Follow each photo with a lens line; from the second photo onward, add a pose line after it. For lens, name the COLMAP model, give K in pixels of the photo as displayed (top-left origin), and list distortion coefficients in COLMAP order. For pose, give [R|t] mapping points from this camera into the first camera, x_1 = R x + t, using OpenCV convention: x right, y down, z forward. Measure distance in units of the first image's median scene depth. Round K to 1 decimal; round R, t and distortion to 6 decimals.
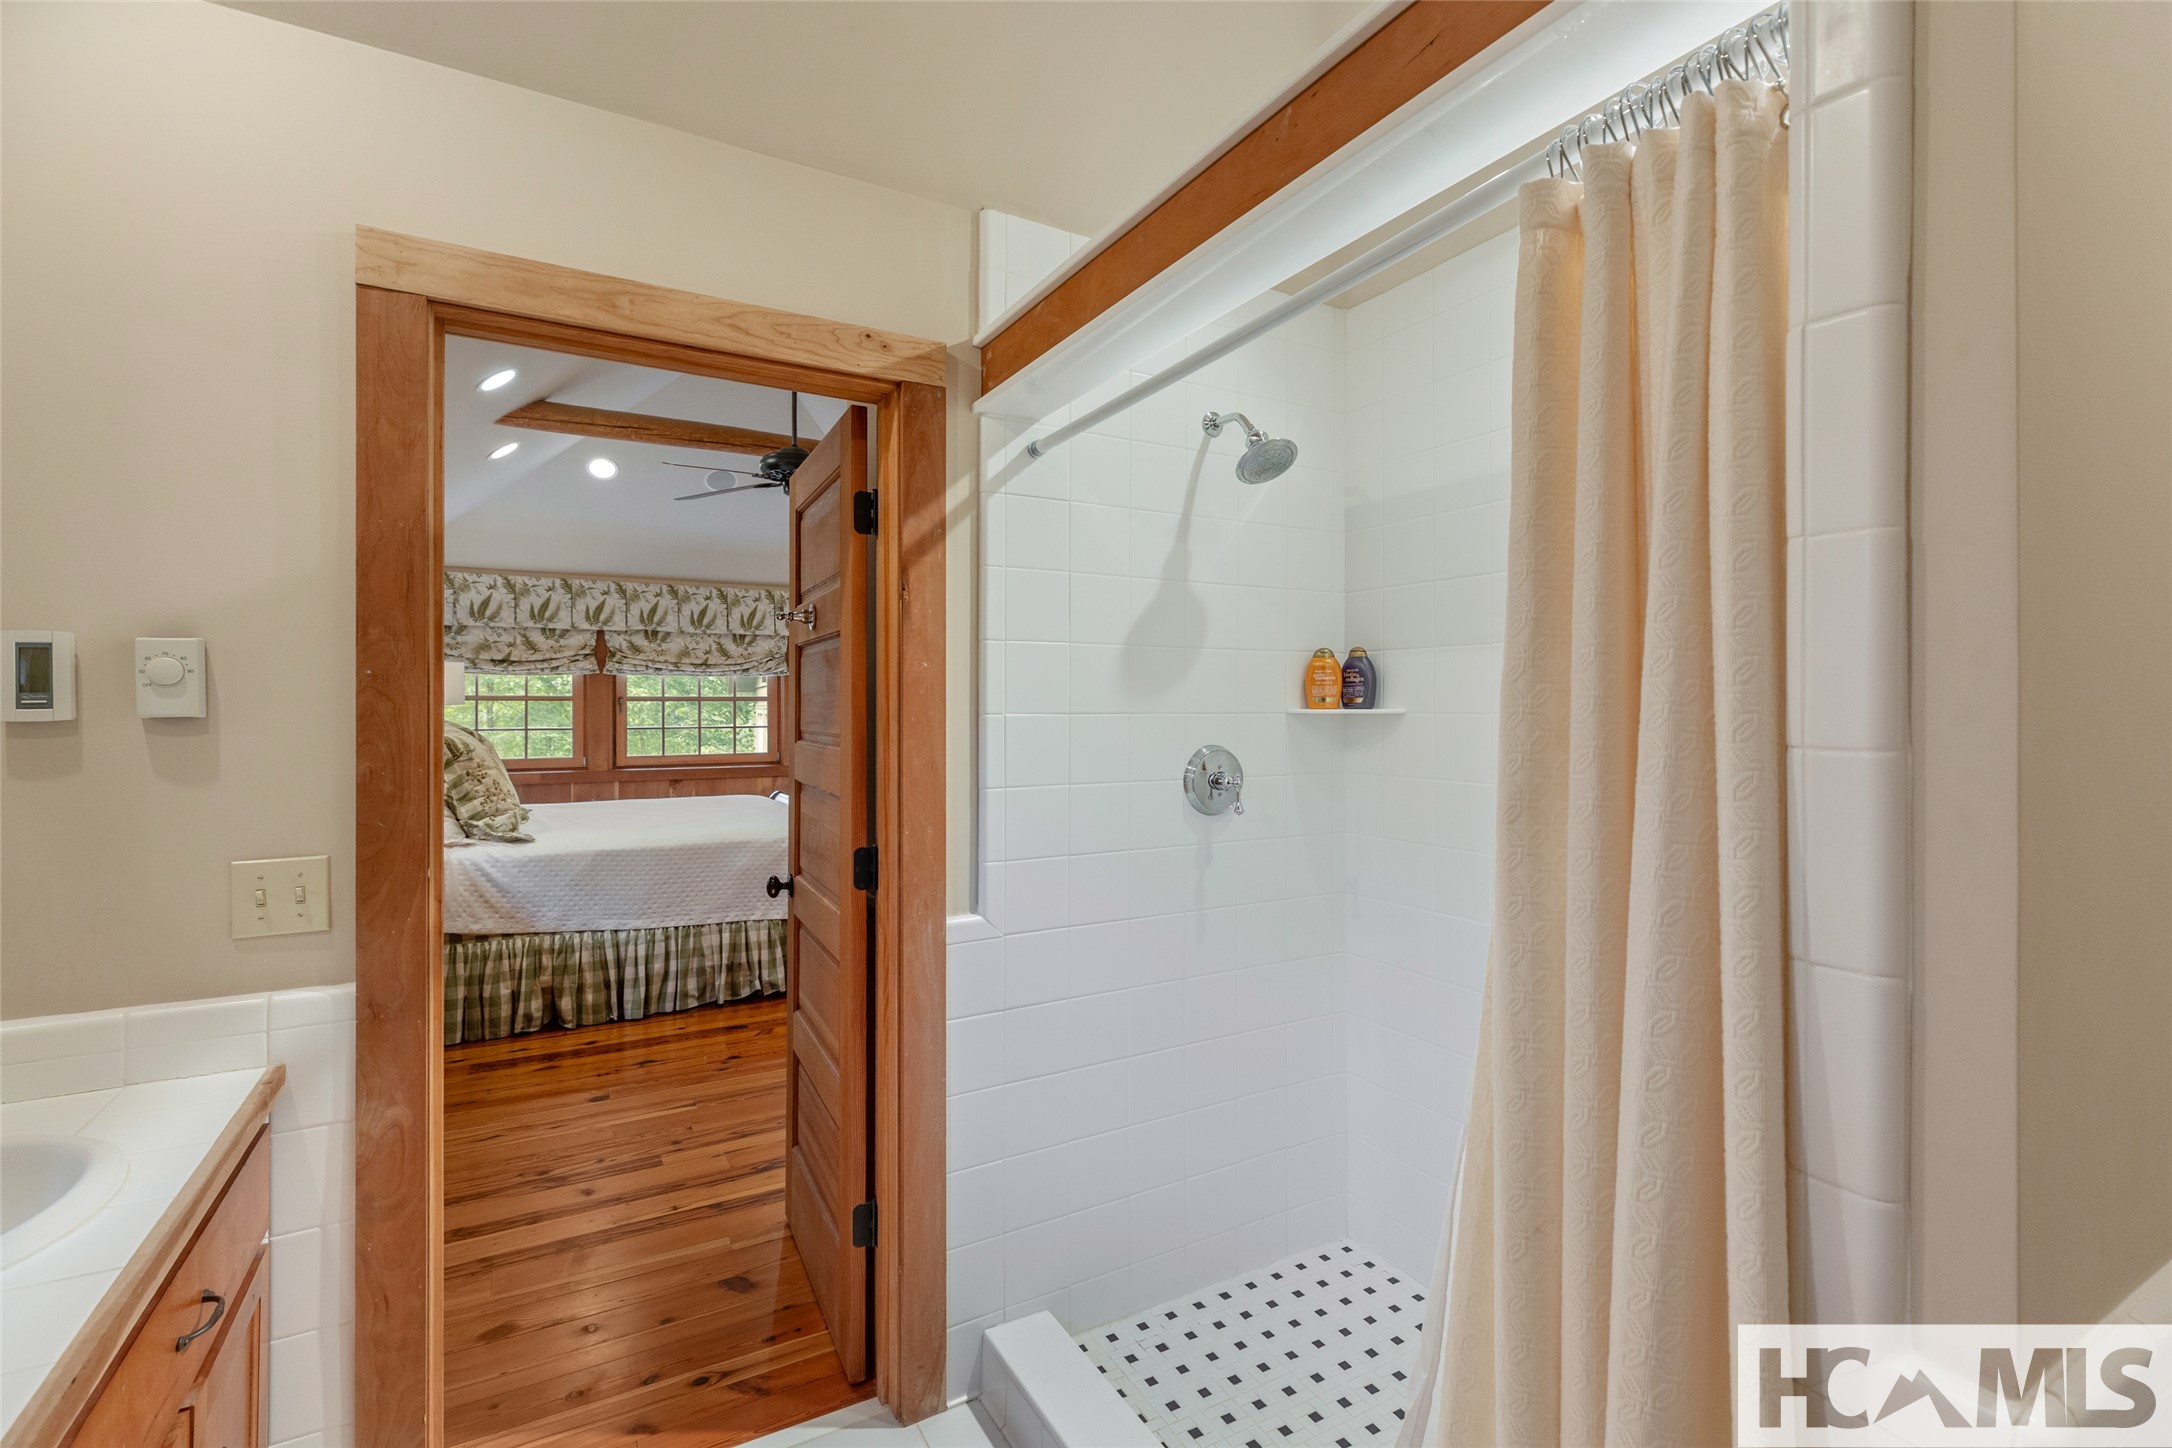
lens RADIAL K [[980.2, 0, 1092.8], [0, 980.2, 742.0], [0, 0, 1]] dist [0.003716, -0.000150]
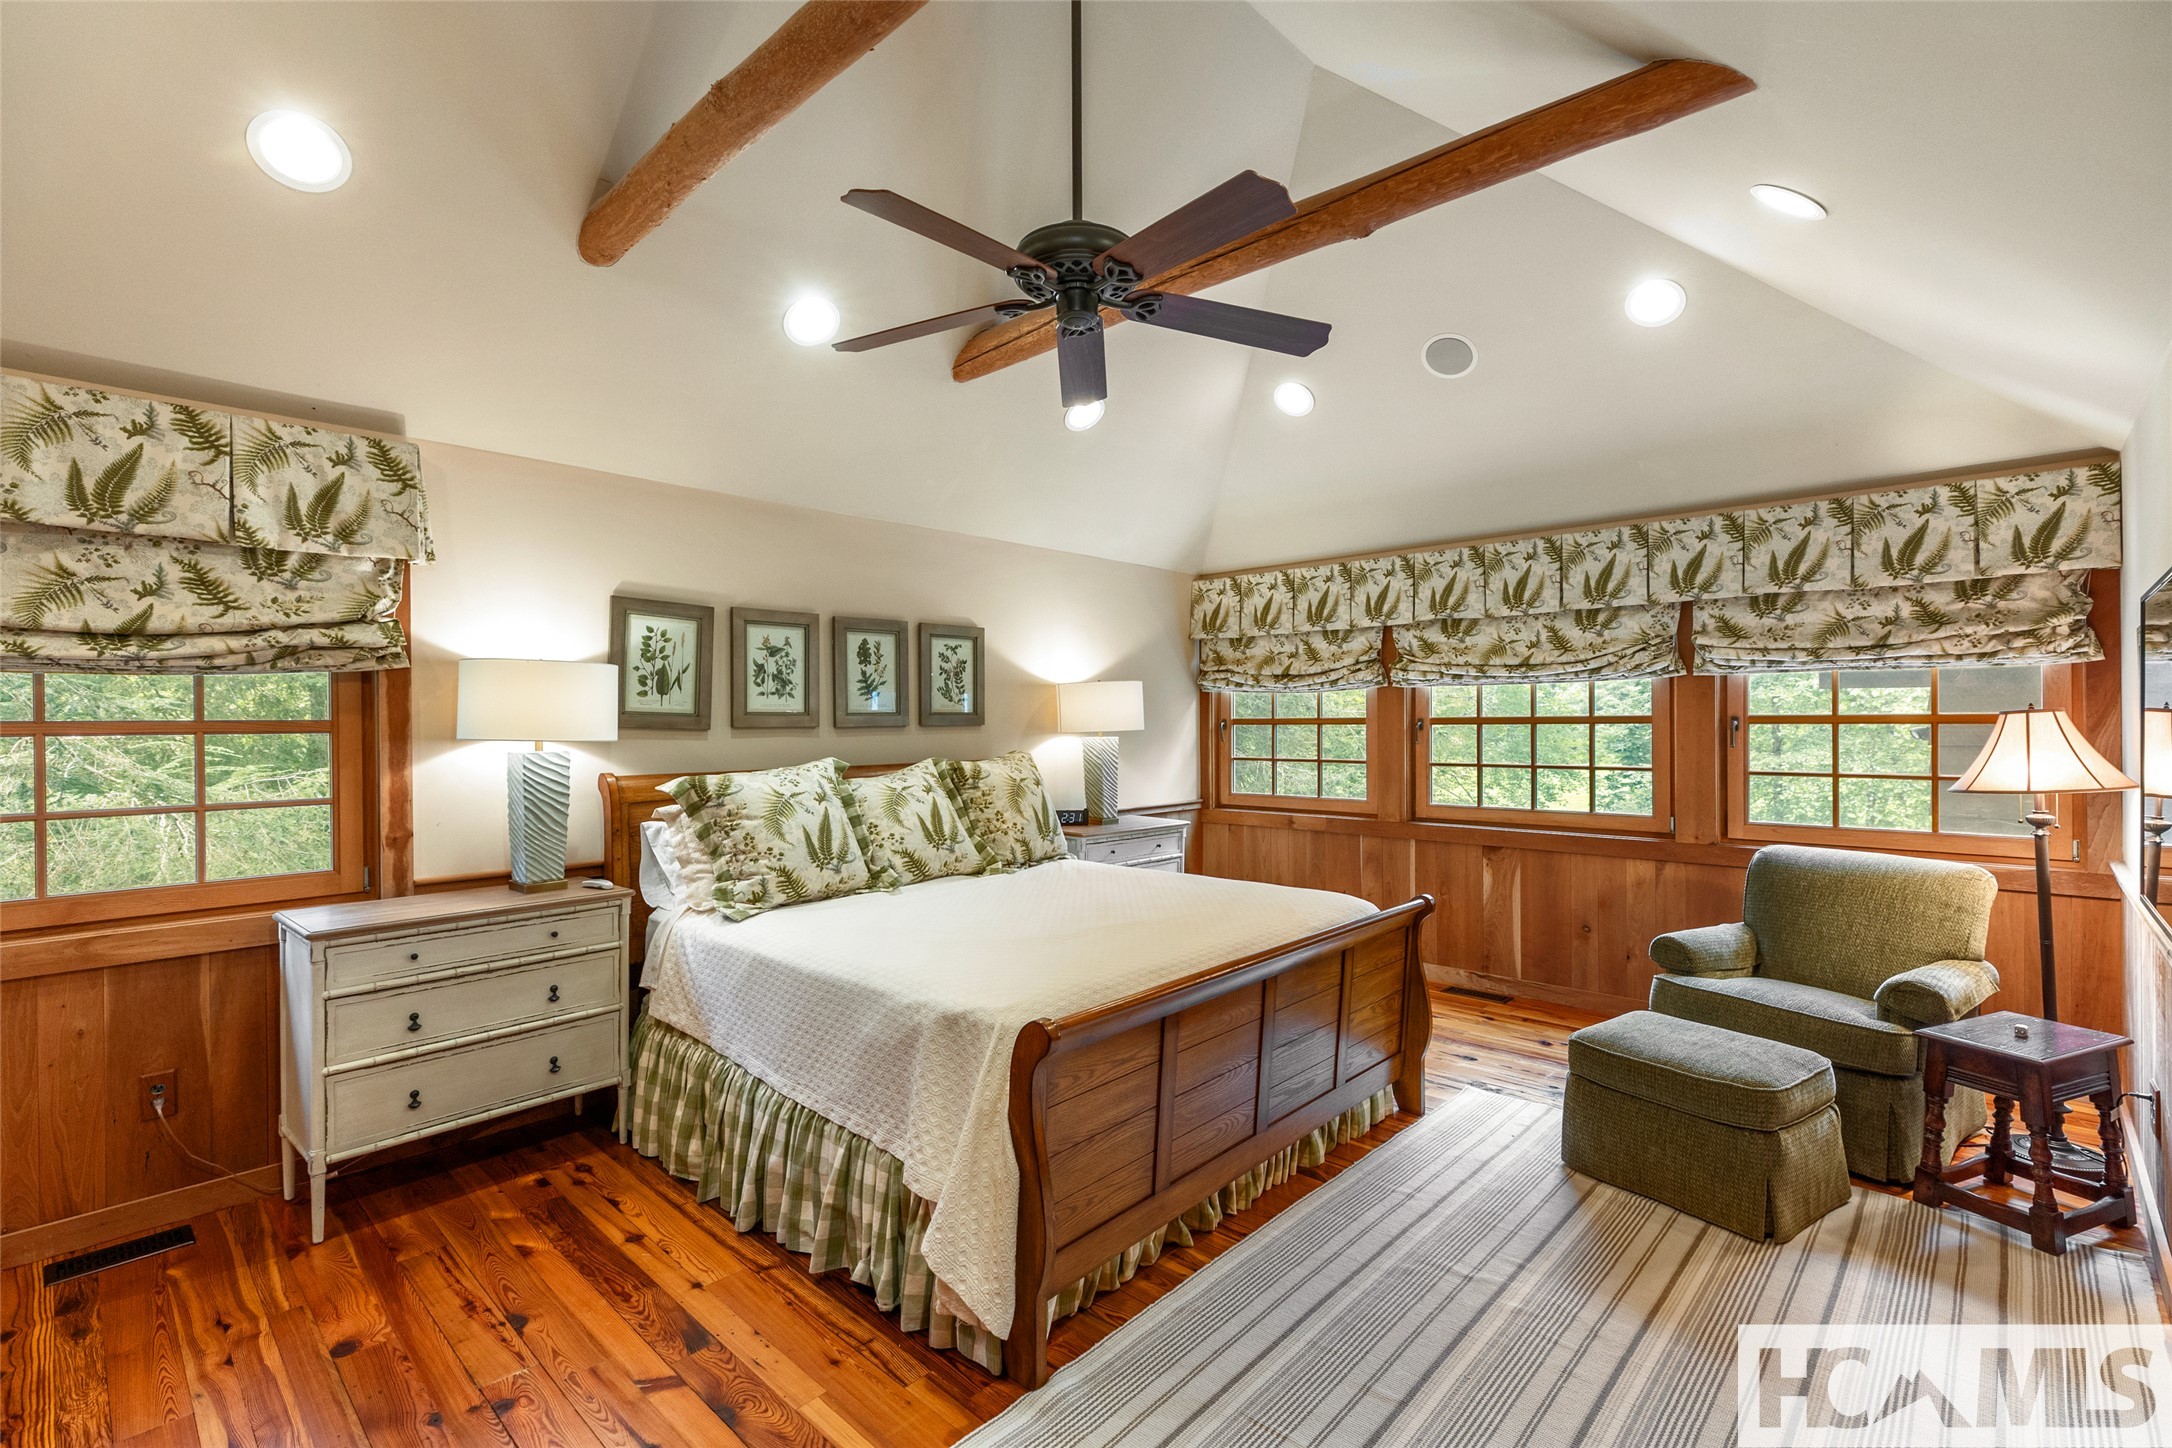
lens RADIAL K [[980.2, 0, 1092.8], [0, 980.2, 742.0], [0, 0, 1]] dist [0.003716, -0.000150]
pose [[0.302312, 0.014770, -0.953095, 0.119859], [-0.031379, 0.999492, 0.005536, -0.026342], [0.952692, 0.028233, 0.302622, 0.579055]]
